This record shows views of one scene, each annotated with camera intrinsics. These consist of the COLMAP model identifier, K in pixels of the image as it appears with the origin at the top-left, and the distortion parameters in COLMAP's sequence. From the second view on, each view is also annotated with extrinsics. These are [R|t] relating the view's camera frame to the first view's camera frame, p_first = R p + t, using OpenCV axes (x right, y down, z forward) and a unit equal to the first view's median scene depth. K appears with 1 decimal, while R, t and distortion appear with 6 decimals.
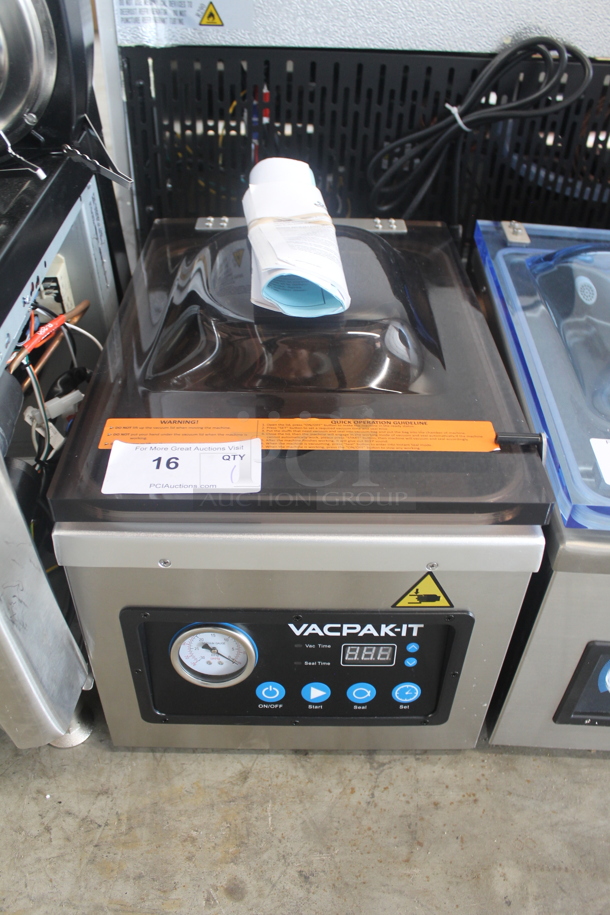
lens RADIAL K [[767.0, 0, 297.6], [0, 767.0, 460.3], [0, 0, 1]] dist [-0.151461, 0.108328]
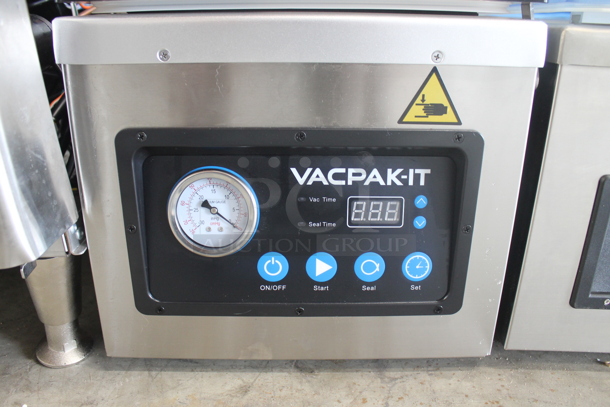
lens RADIAL K [[511.4, 0, 307.1], [0, 511.4, 202.2], [0, 0, 1]] dist [-0.151461, 0.108328]
pose [[0.999843, -0.010285, 0.014406, -0.001759], [0.014335, 0.947940, -0.318127, 0.431824], [-0.010384, 0.318284, 0.947939, 0.374376]]
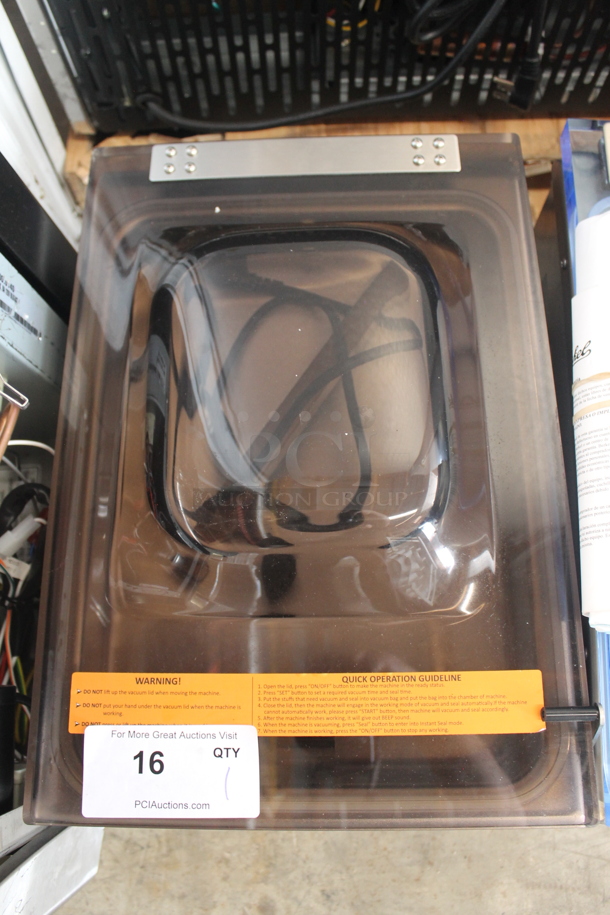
lens RADIAL K [[767.0, 0, 298.7], [0, 767.0, 457.9], [0, 0, 1]] dist [-0.151461, 0.108328]
pose [[0.998332, -0.019856, -0.054217, 0.040232], [0.045881, 0.842873, 0.536152, -0.598370], [0.035052, -0.537745, 0.842378, 0.391717]]
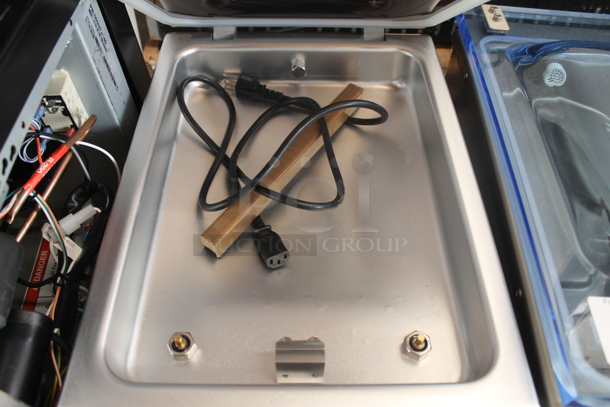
lens RADIAL K [[511.4, 0, 303.3], [0, 511.4, 202.9], [0, 0, 1]] dist [-0.151461, 0.108328]
pose [[0.999911, -0.010932, 0.007644, 0.002834], [0.009280, 0.981713, 0.190139, -0.239051], [-0.009583, -0.190051, 0.981727, 0.328571]]
